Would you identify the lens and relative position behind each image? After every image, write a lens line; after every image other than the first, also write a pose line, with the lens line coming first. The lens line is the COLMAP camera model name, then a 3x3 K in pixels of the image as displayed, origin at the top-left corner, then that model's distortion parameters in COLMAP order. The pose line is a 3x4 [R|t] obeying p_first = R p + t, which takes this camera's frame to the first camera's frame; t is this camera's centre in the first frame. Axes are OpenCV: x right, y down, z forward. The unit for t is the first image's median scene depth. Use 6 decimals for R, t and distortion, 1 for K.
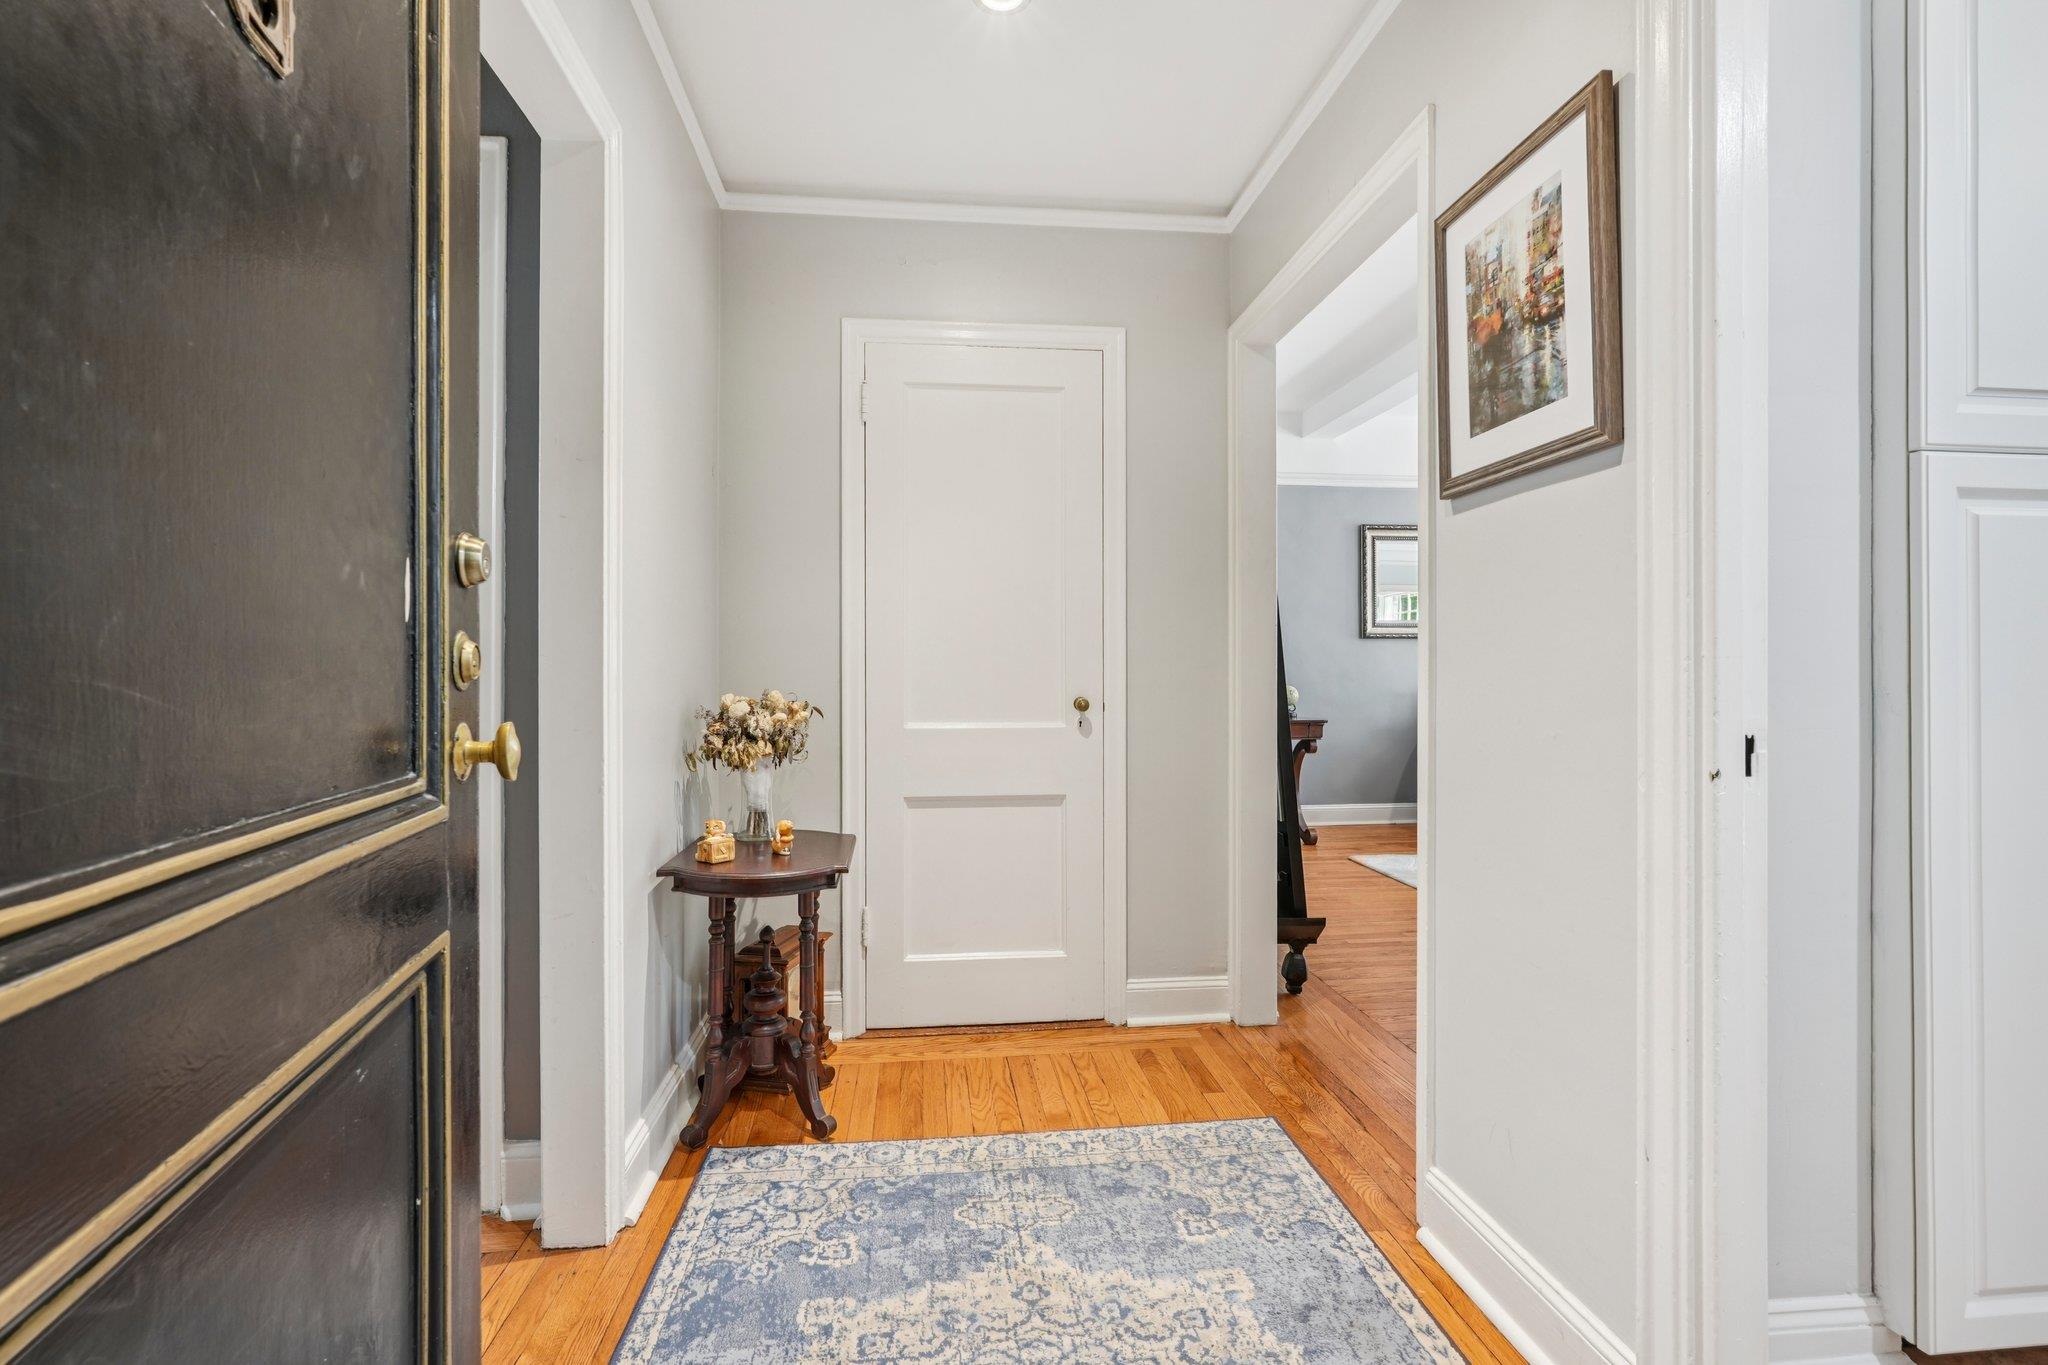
lens RADIAL K [[911.1, 0, 1024.0], [0, 911.1, 682.5], [0, 0, 1]] dist [-0.000126, -0.000020]
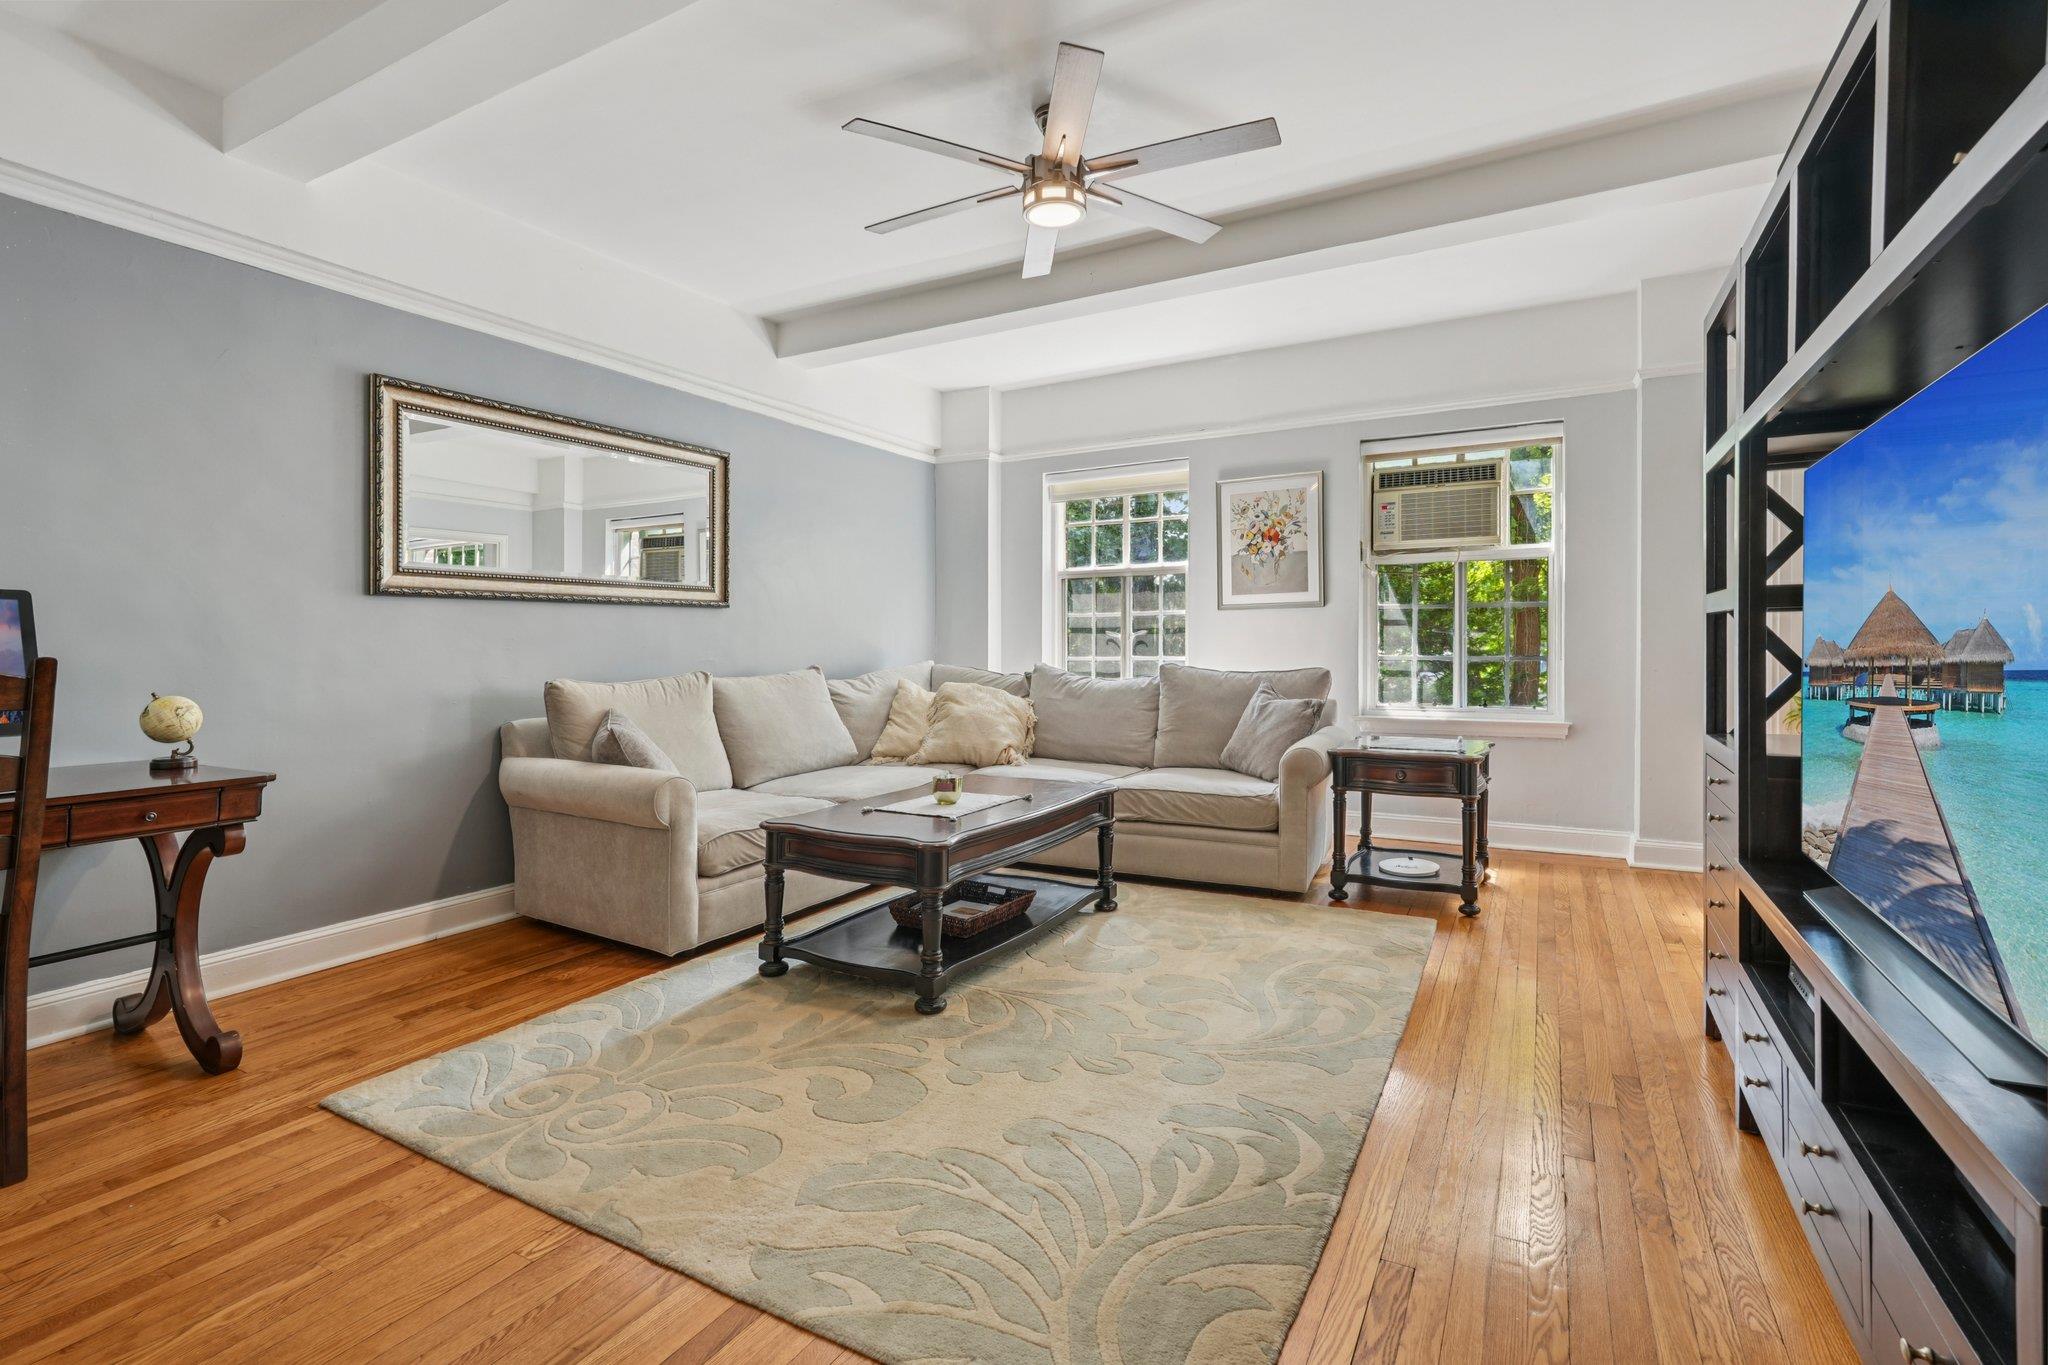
lens RADIAL K [[941.6, 0, 1026.3], [0, 941.6, 645.4], [0, 0, 1]] dist [-0.001118, -0.000134]
pose [[0.576165, 0.009331, 0.817280, 0.150498], [-0.007891, 0.999952, -0.005854, -0.019140], [-0.817295, -0.003076, 0.576211, 0.390821]]
